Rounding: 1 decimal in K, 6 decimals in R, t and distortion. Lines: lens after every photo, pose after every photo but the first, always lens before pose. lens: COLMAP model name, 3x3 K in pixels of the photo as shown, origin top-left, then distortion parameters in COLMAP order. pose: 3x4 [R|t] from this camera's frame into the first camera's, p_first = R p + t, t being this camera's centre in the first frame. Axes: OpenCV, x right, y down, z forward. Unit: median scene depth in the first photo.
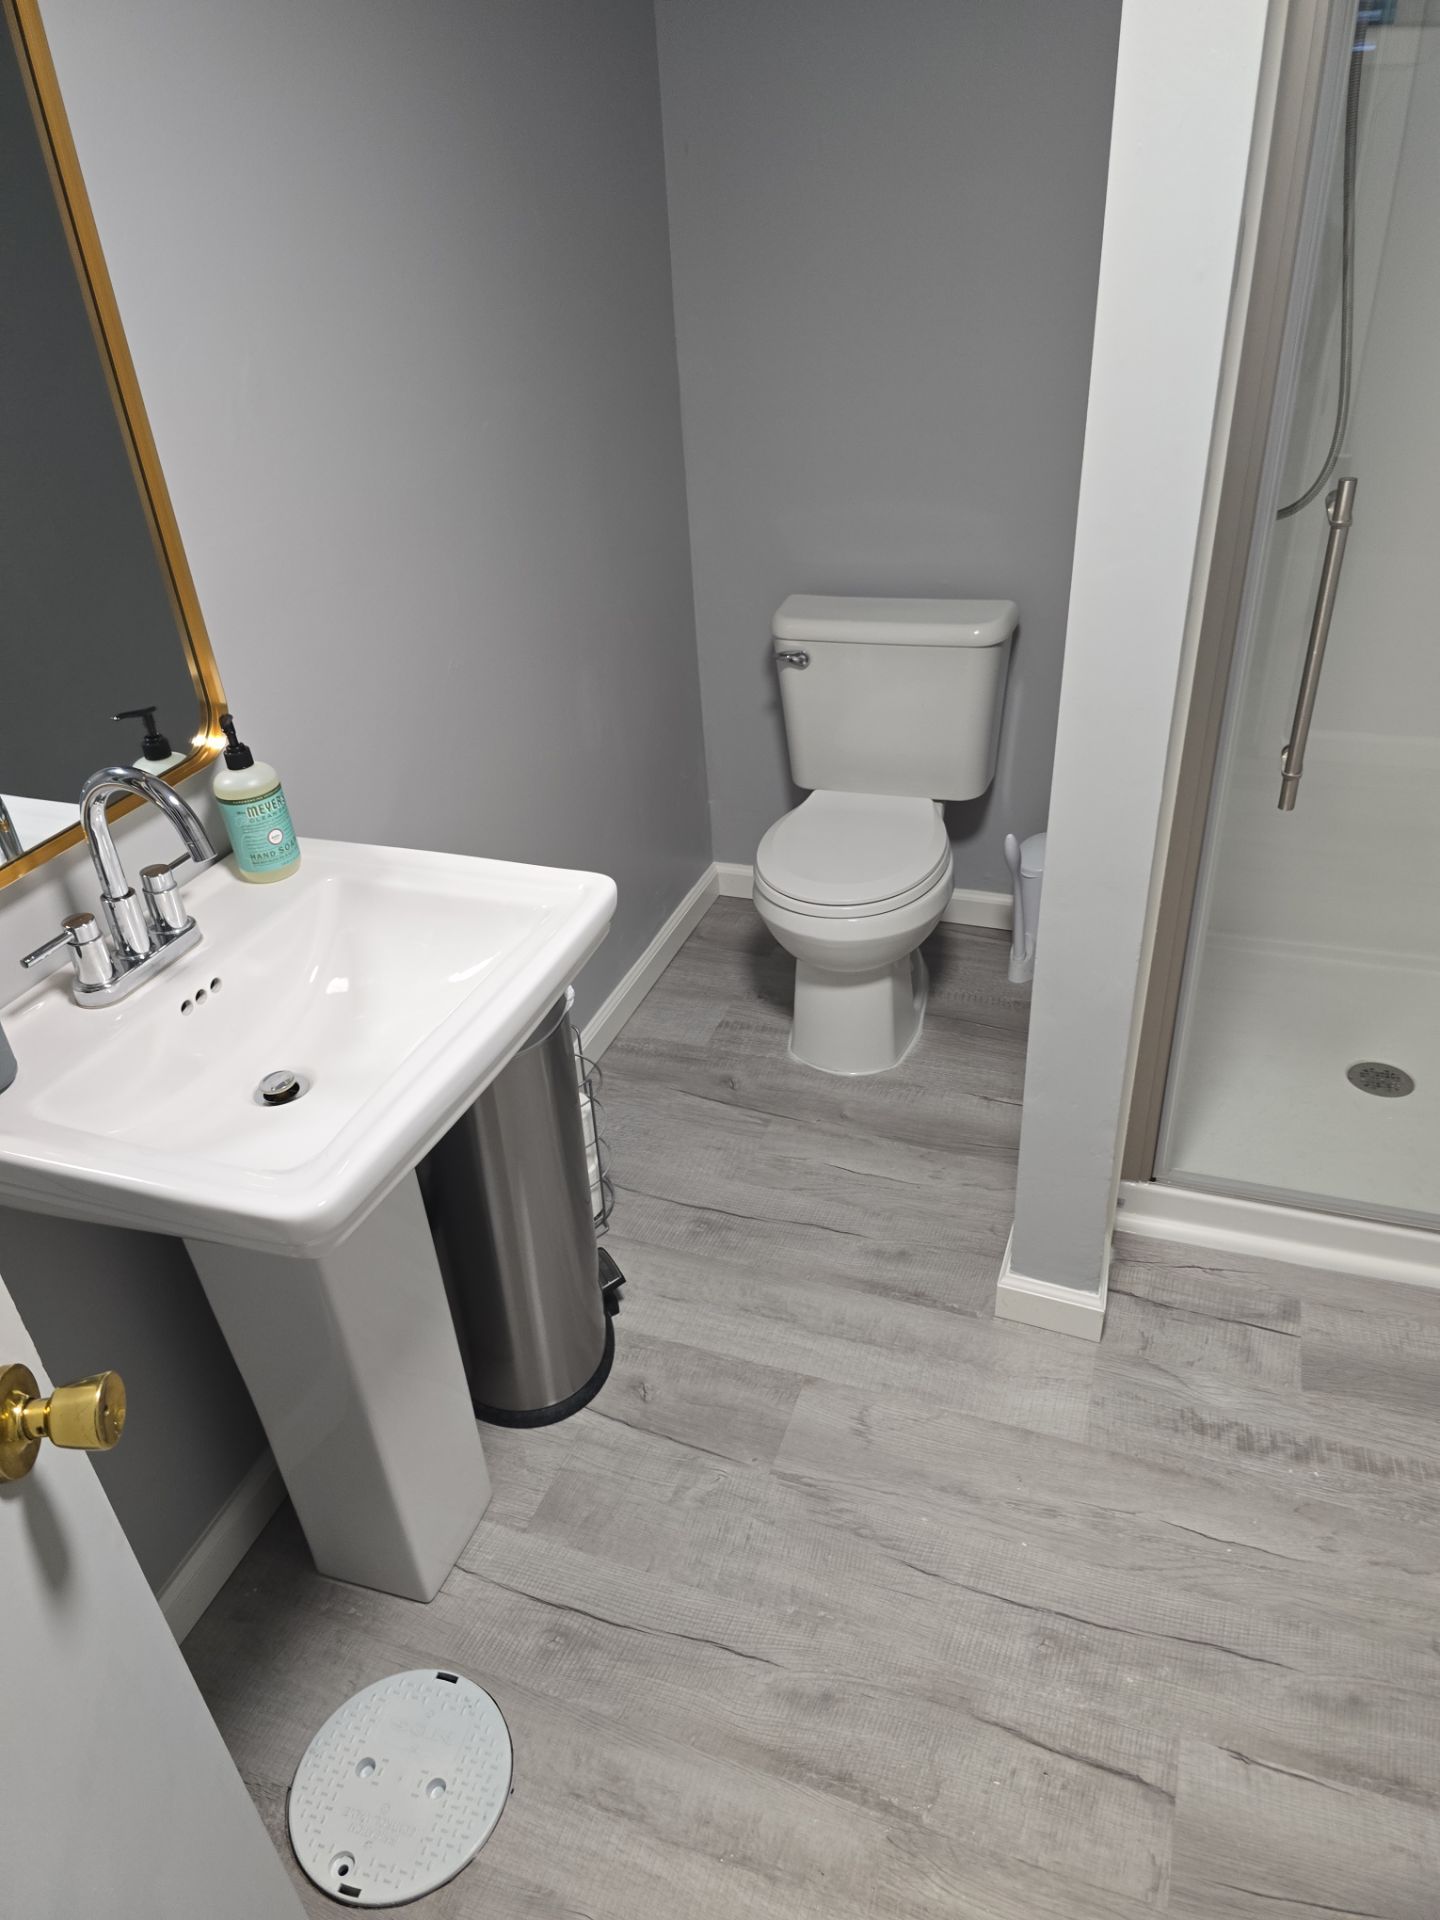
lens RADIAL K [[1285.1, 0, 726.0], [0, 1285.1, 951.3], [0, 0, 1]] dist [0.045055, -0.047267]
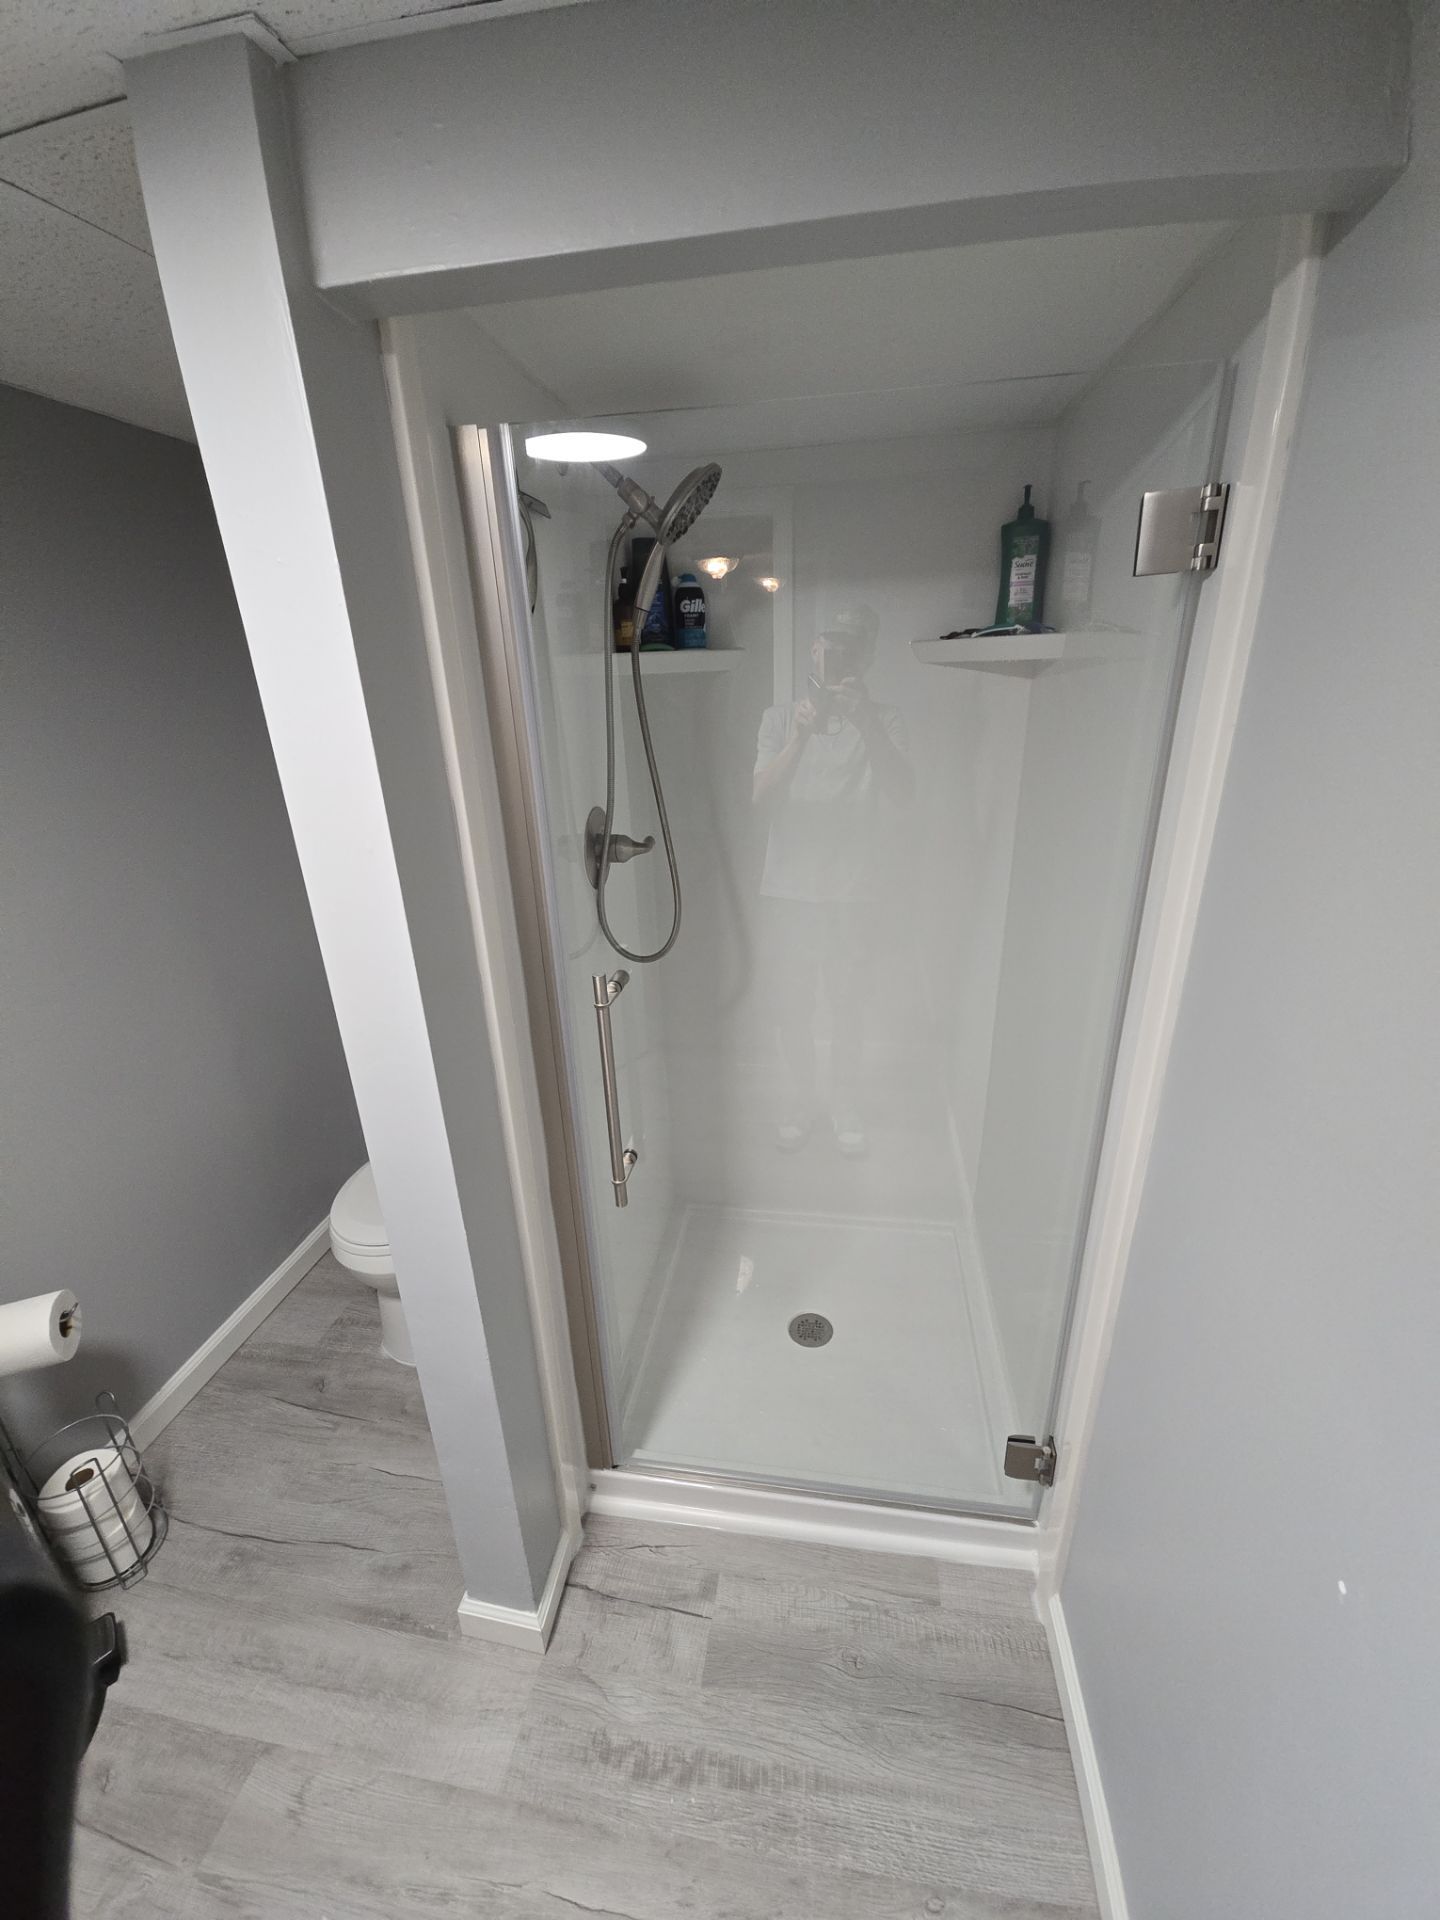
lens RADIAL K [[776.5, 0, 718.3], [0, 776.5, 960.4], [0, 0, 1]] dist [0.002322, -0.003436]
pose [[0.985002, -0.040257, 0.167778, 0.347523], [0.072456, 0.979015, -0.190471, -0.163466], [-0.156589, 0.199771, 0.967249, 0.172991]]
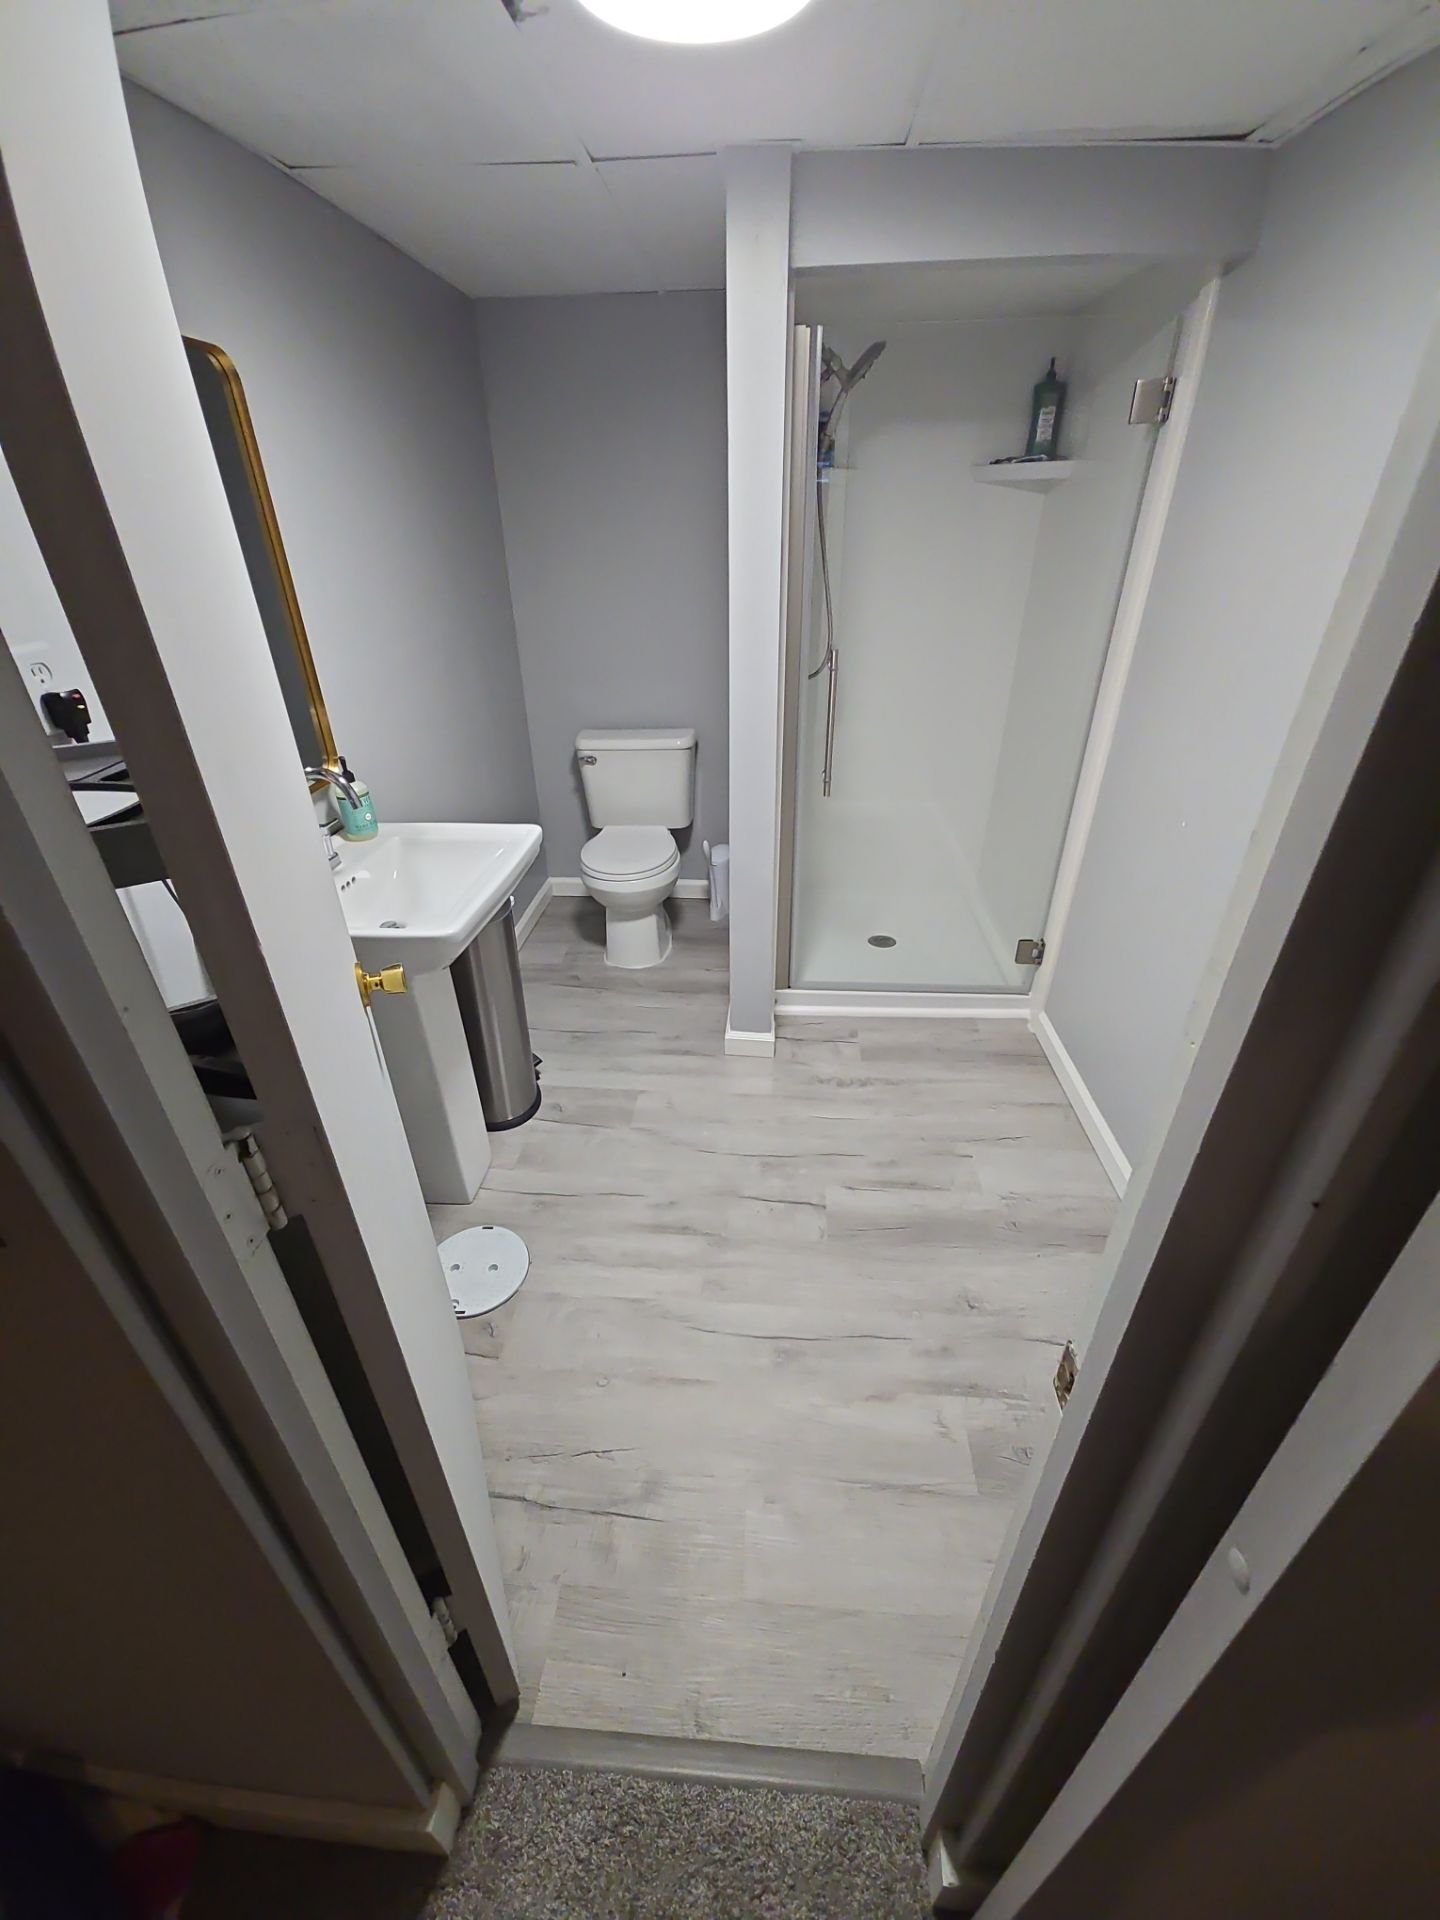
lens RADIAL K [[776.5, 0, 716.2], [0, 776.5, 961.7], [0, 0, 1]] dist [0.002322, -0.003436]
pose [[0.964824, -0.095074, 0.245103, -0.101419], [0.104019, 0.994291, -0.023780, 0.164194], [-0.241443, 0.048438, 0.969205, -0.228288]]
